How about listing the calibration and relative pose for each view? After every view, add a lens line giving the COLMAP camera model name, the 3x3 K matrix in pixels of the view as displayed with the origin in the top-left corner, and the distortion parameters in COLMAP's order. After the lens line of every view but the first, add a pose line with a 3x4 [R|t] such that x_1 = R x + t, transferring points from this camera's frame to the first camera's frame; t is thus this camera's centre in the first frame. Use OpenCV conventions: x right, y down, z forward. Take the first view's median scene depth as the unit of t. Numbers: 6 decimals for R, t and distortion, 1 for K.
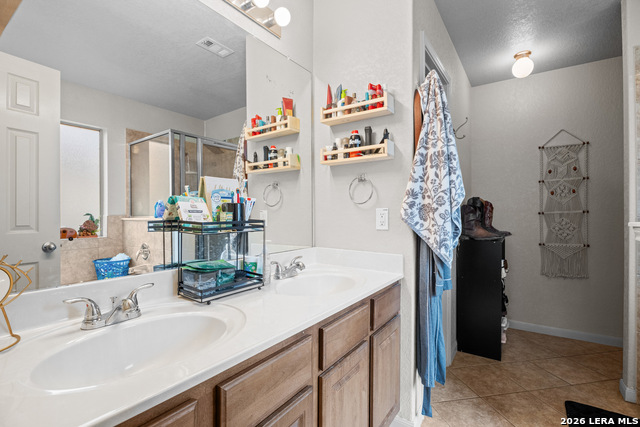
lens RADIAL K [[319.2, 0, 320.5], [0, 319.2, 212.4], [0, 0, 1]] dist [-0.000918, -0.000201]
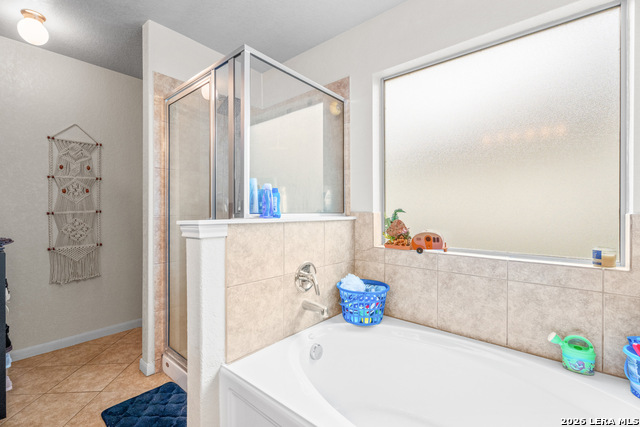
lens RADIAL K [[285.3, 0, 321.2], [0, 285.3, 211.6], [0, 0, 1]] dist [-0.001749, -0.000694]
pose [[0.120977, -0.001463, 0.992654, 0.010679], [0.002902, 0.999995, 0.001120, -0.001057], [-0.992651, 0.002745, 0.120981, 0.179487]]
